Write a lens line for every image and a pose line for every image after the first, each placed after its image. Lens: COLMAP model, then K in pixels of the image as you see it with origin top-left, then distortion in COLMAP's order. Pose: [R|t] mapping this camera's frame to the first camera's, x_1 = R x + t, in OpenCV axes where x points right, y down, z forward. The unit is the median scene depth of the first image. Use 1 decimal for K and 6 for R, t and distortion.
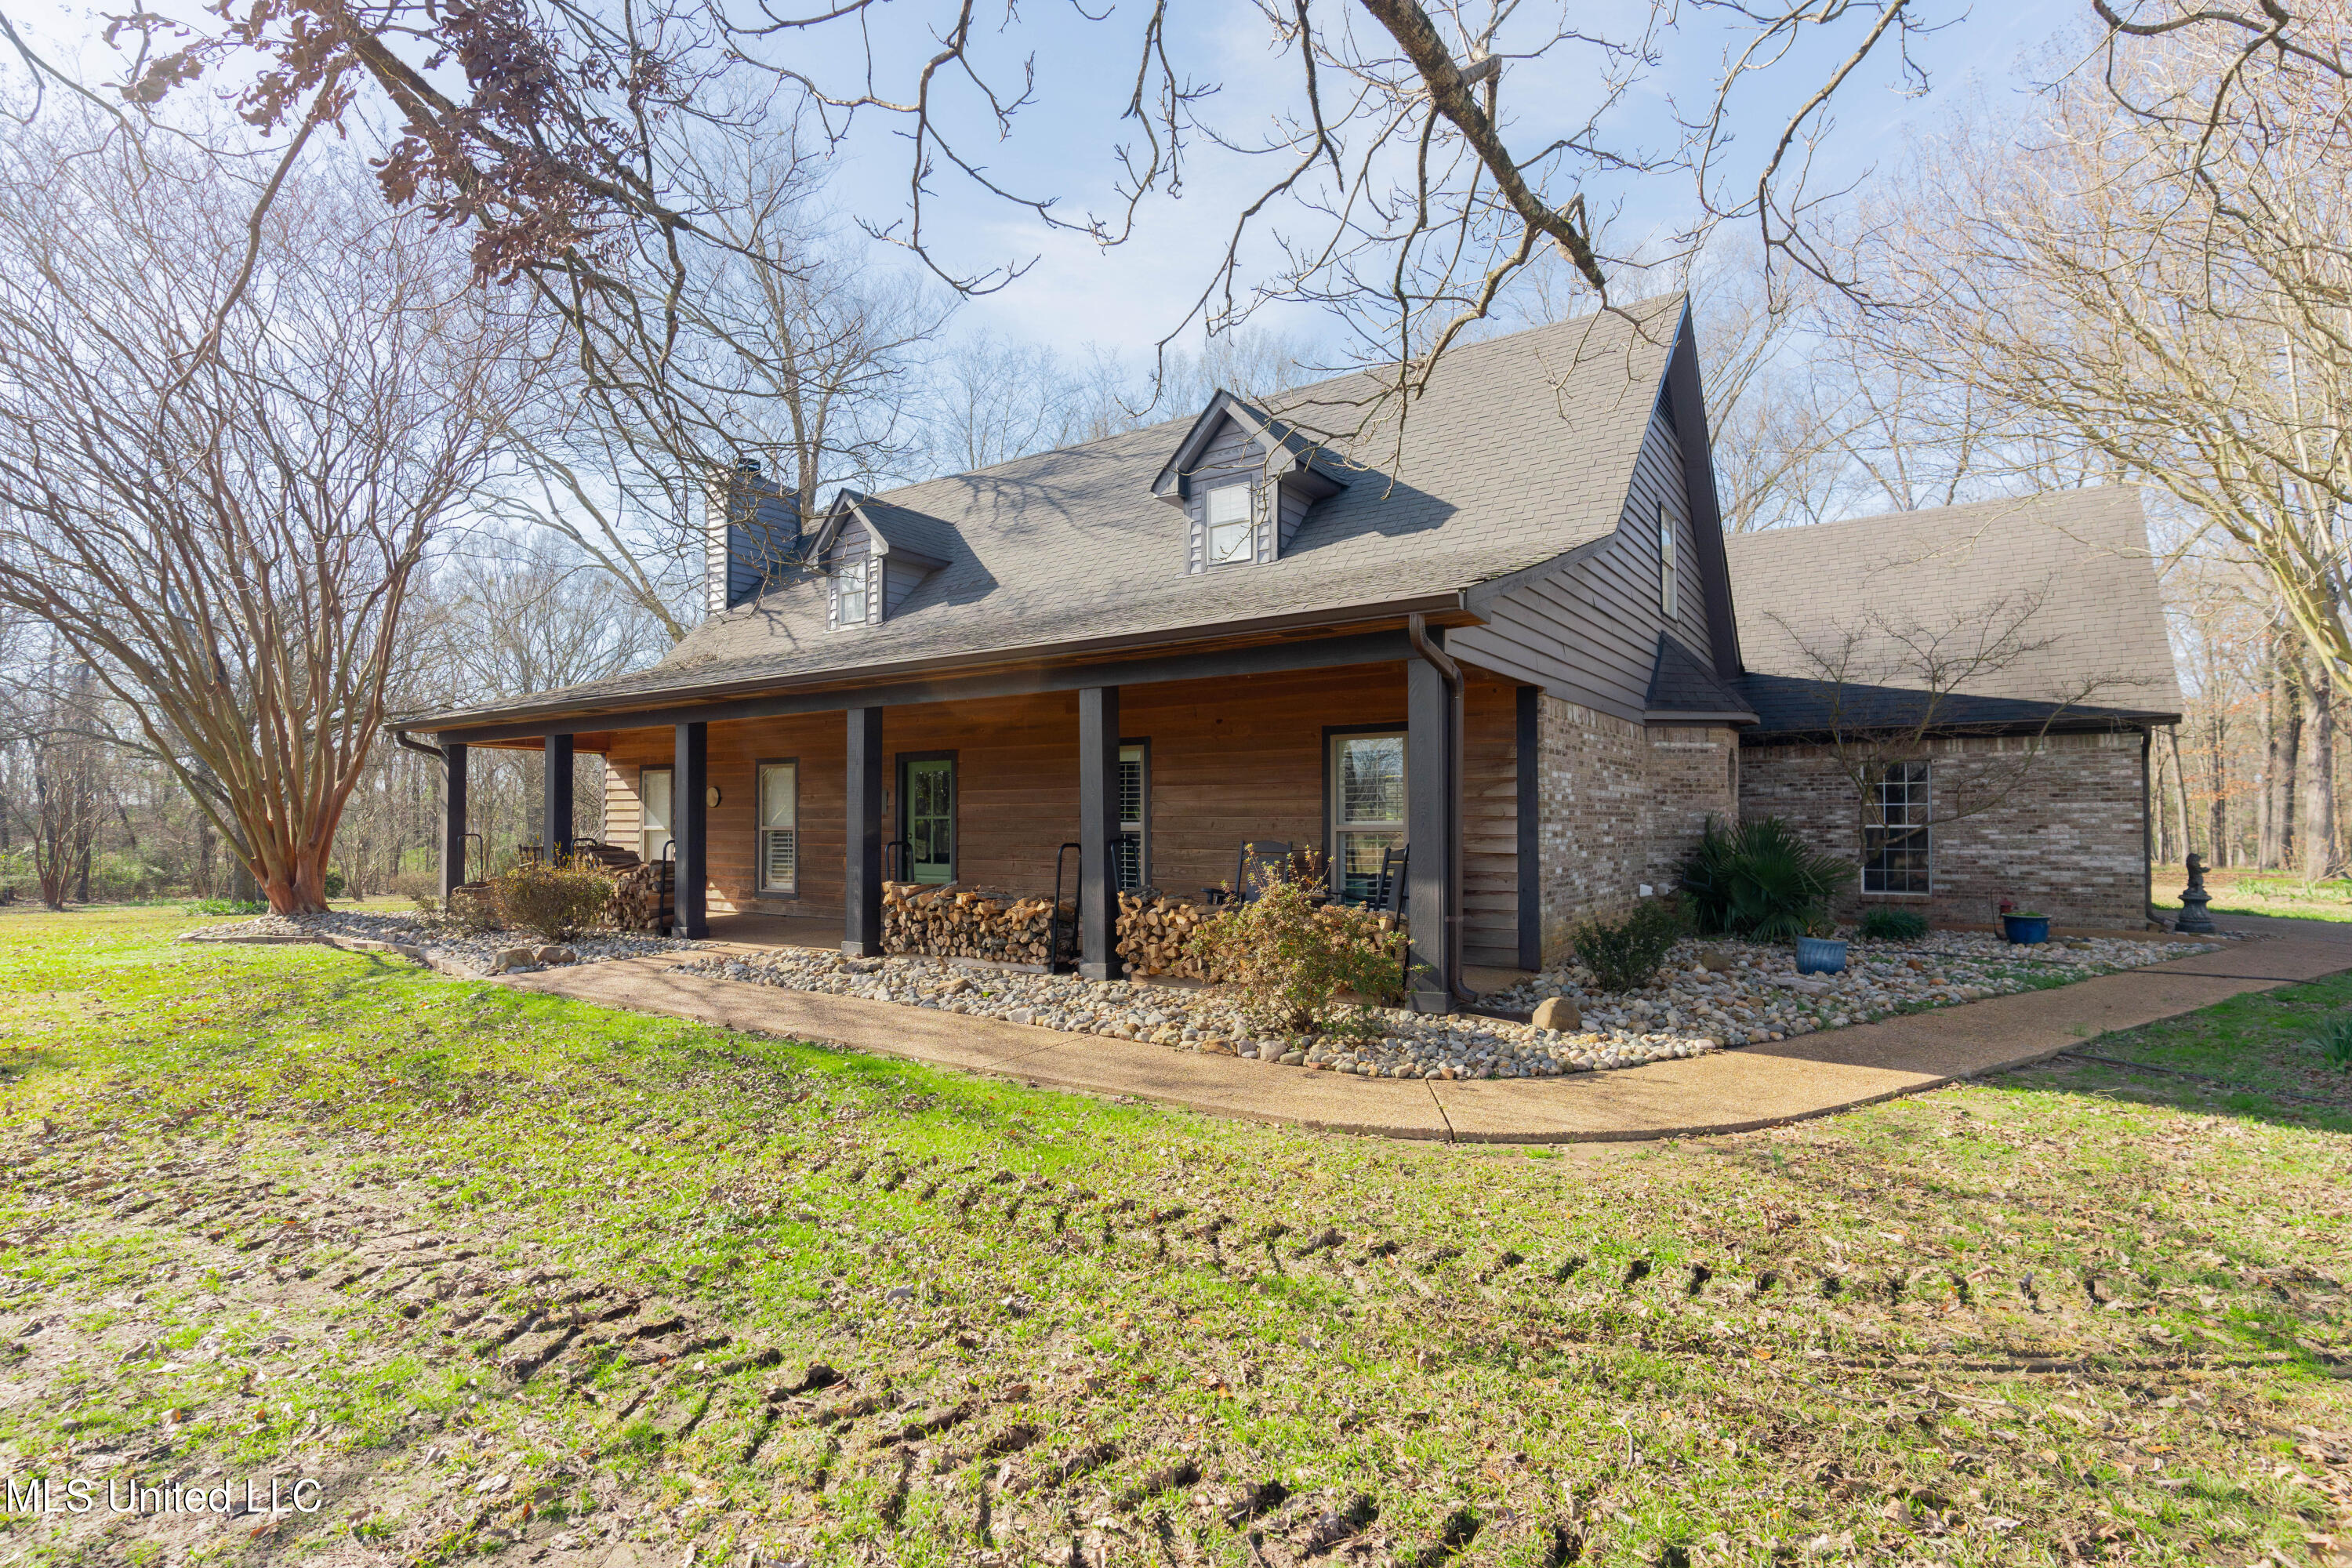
lens RADIAL K [[1136.4, 0, 1166.8], [0, 1136.4, 792.4], [0, 0, 1]] dist [0.004199, 0.000563]
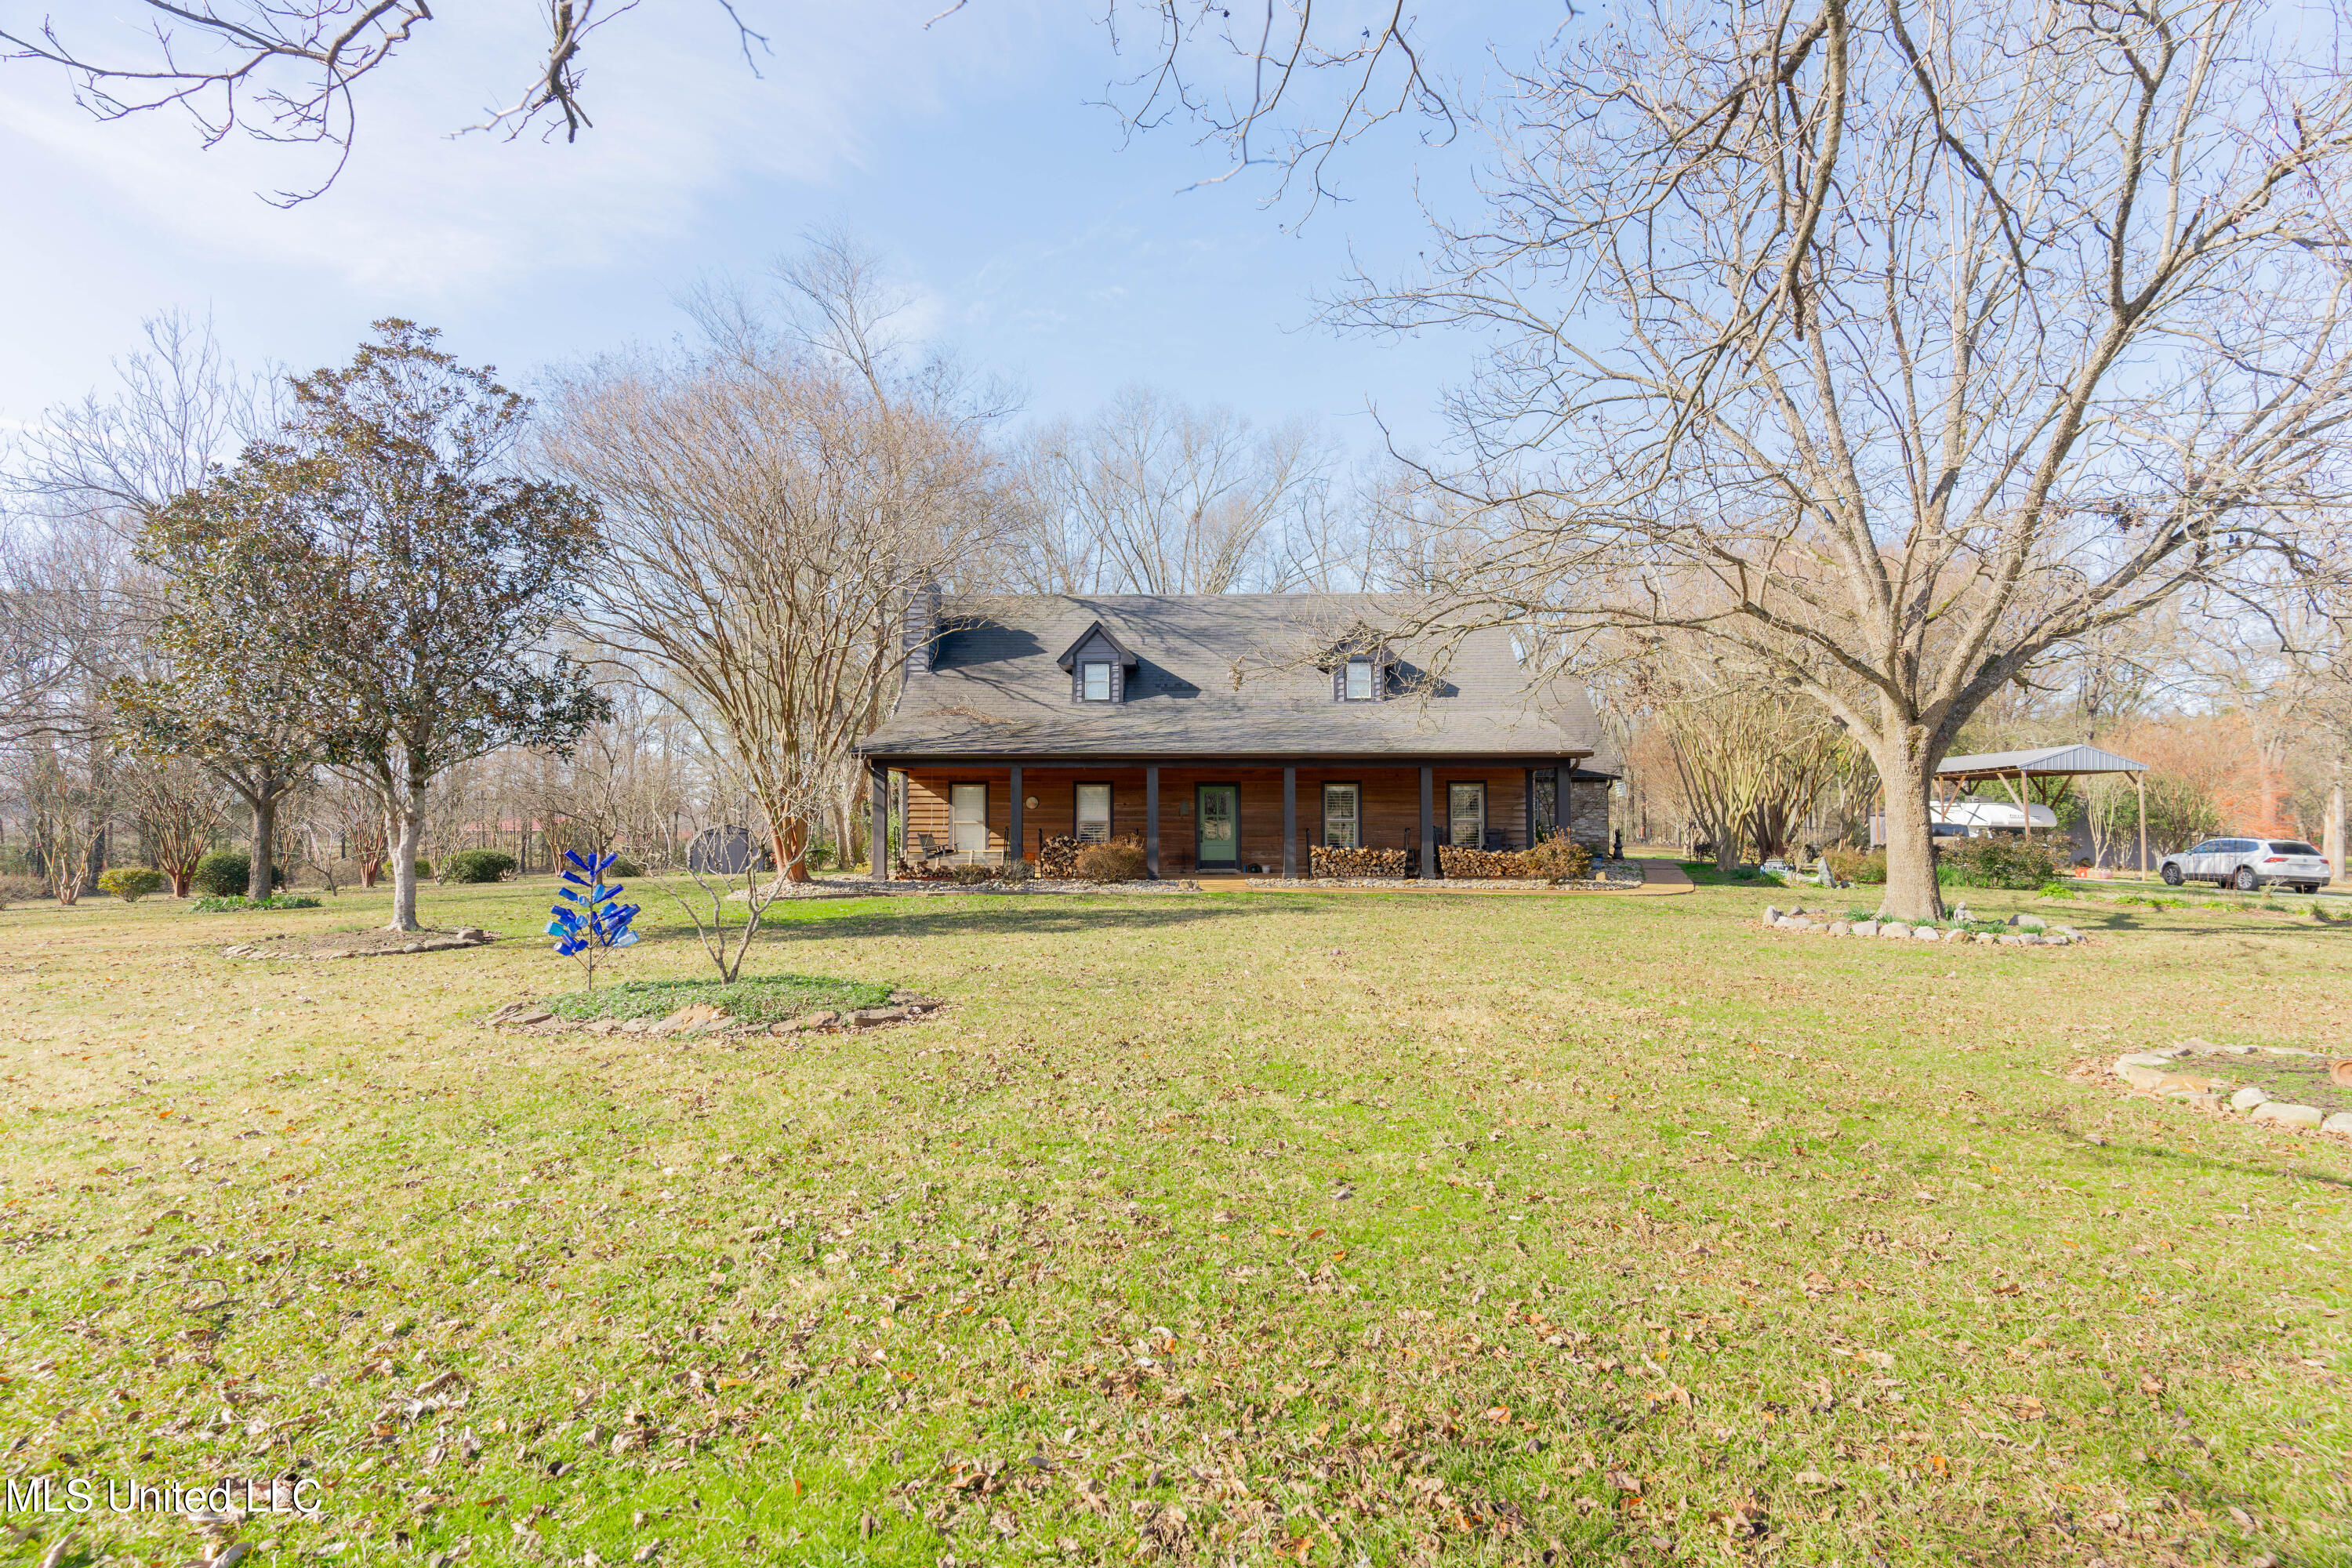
lens RADIAL K [[1136.4, 0, 1169.9], [0, 1136.4, 792.9], [0, 0, 1]] dist [0.004199, 0.000563]
pose [[0.813306, 0.010369, 0.581743, -1.332056], [-0.015933, 0.999863, 0.004454, -0.023335], [-0.581618, -0.012891, 0.813360, -0.496755]]
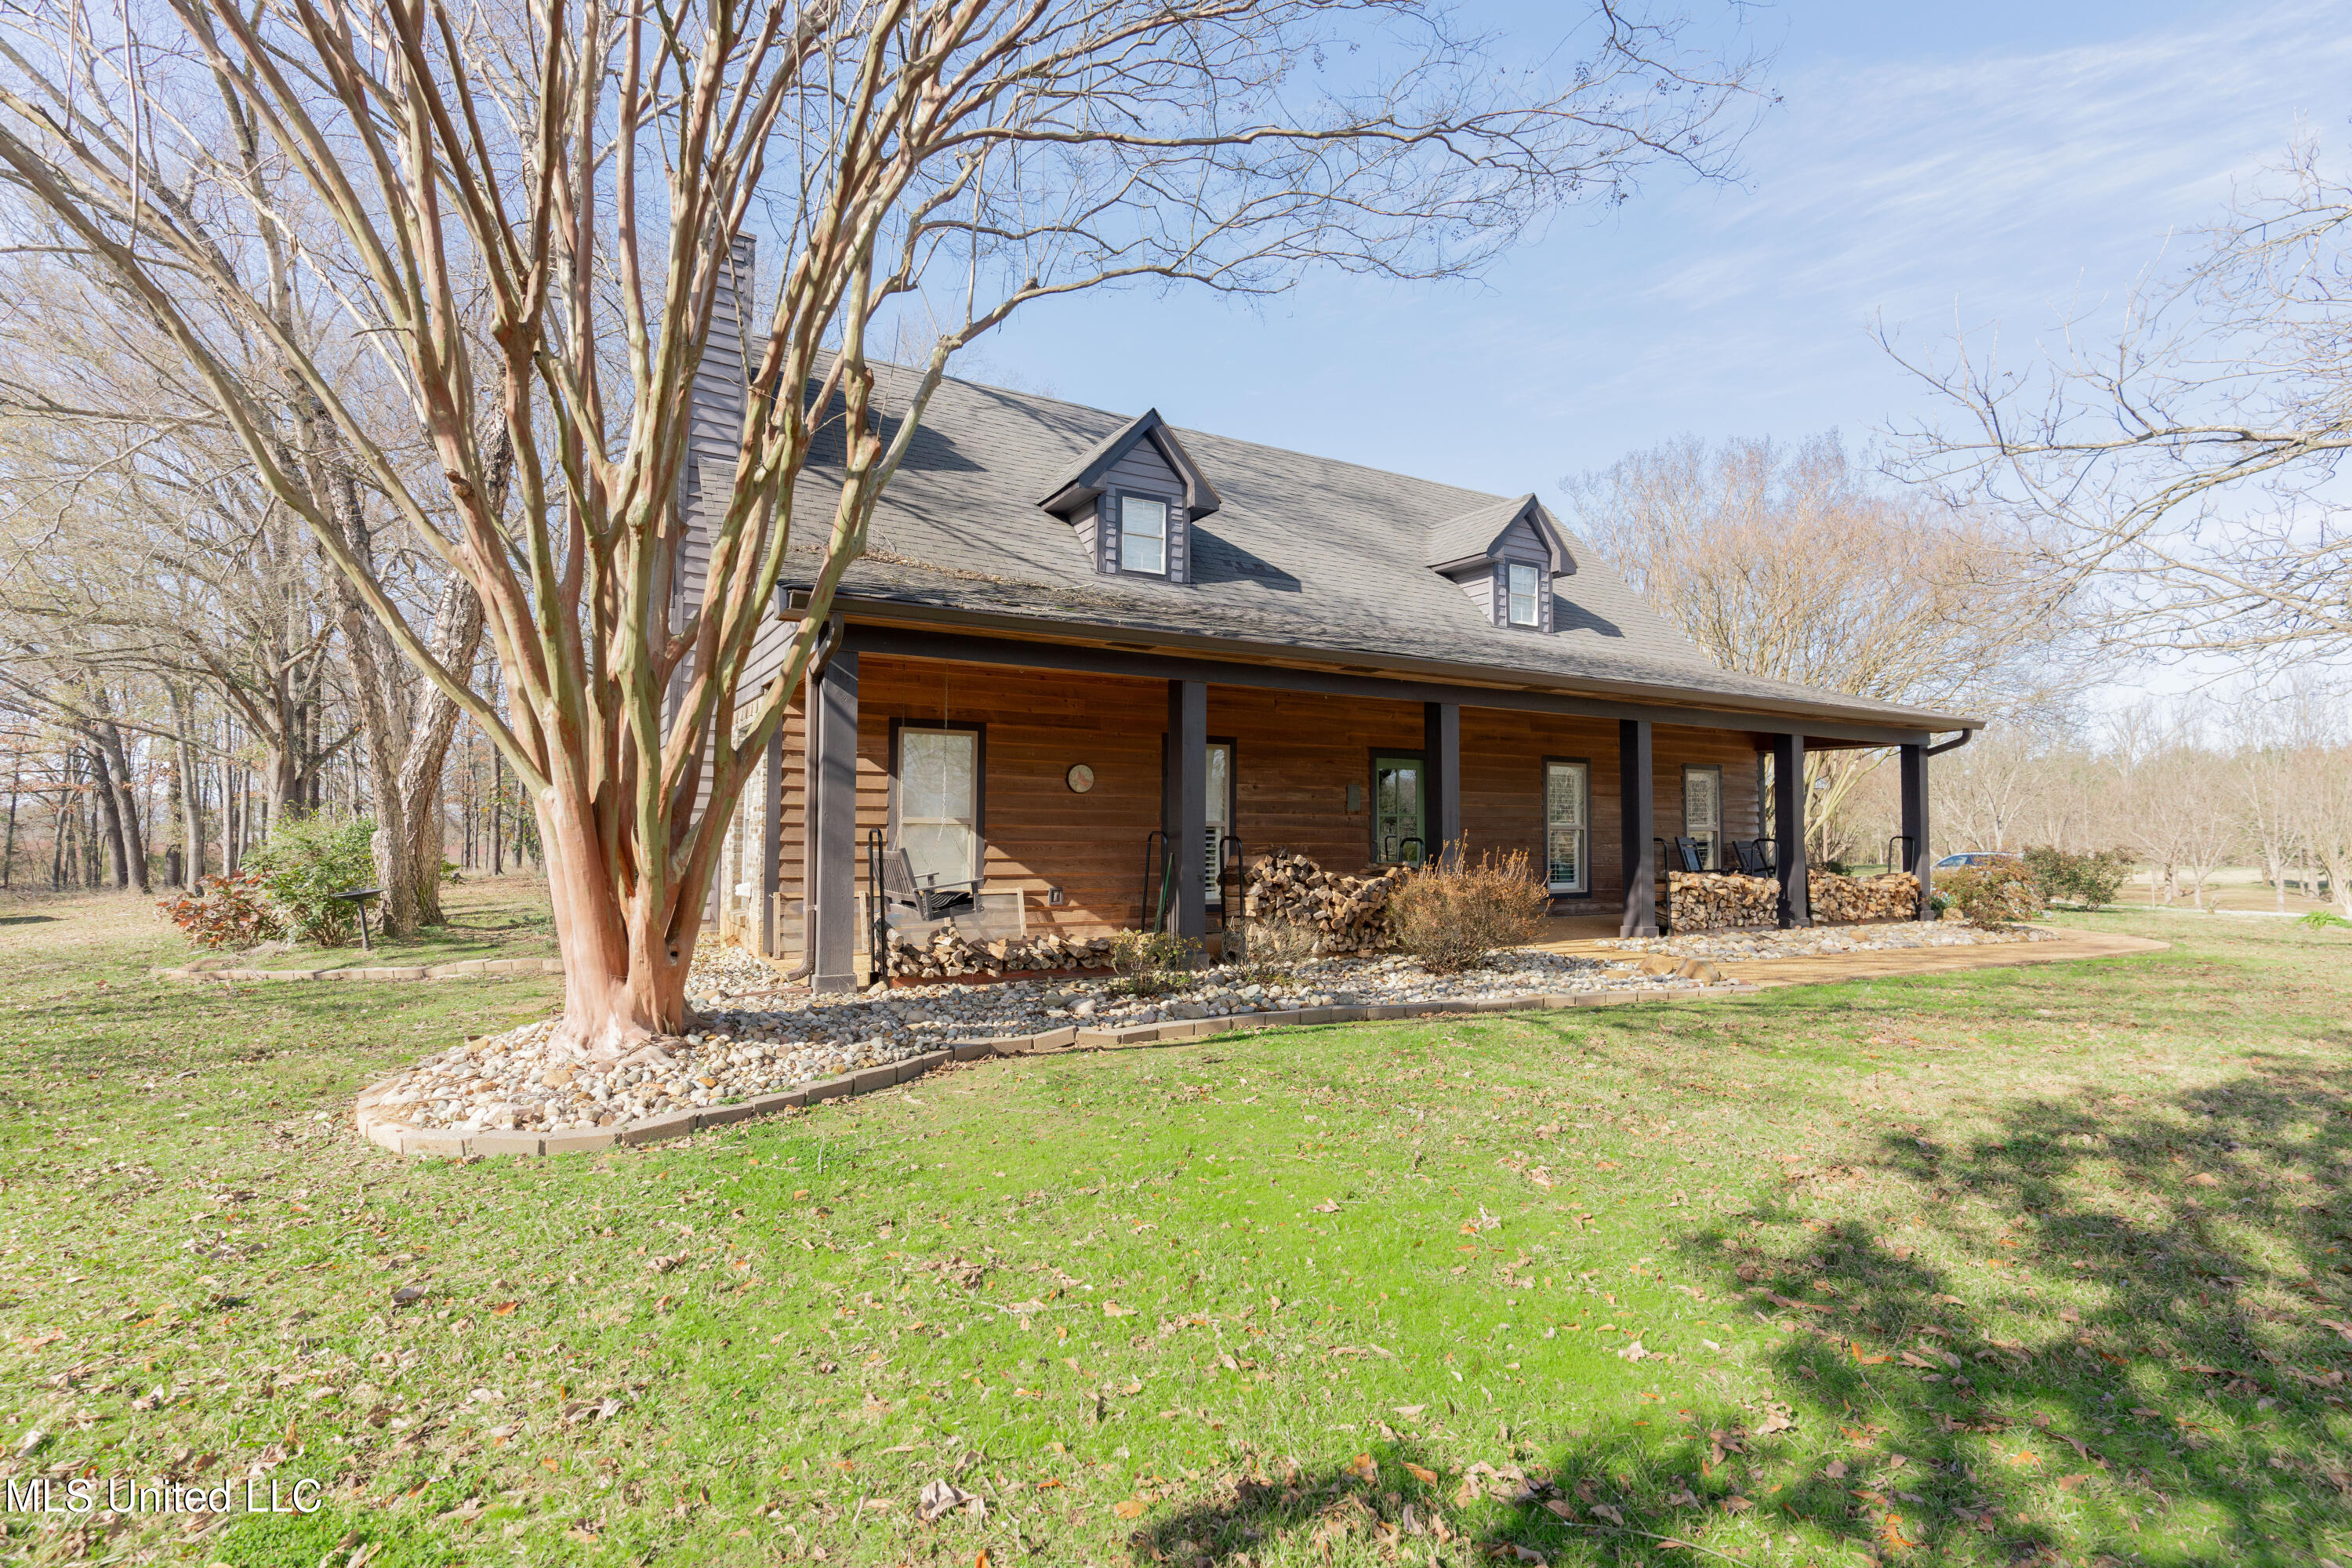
lens RADIAL K [[1136.4, 0, 1169.9], [0, 1136.4, 776.0], [0, 0, 1]] dist [0.004199, 0.000563]
pose [[0.407978, 0.054127, 0.911386, -1.140193], [-0.029407, 0.998502, -0.046137, 0.036925], [-0.912518, -0.007979, 0.408959, 0.741792]]
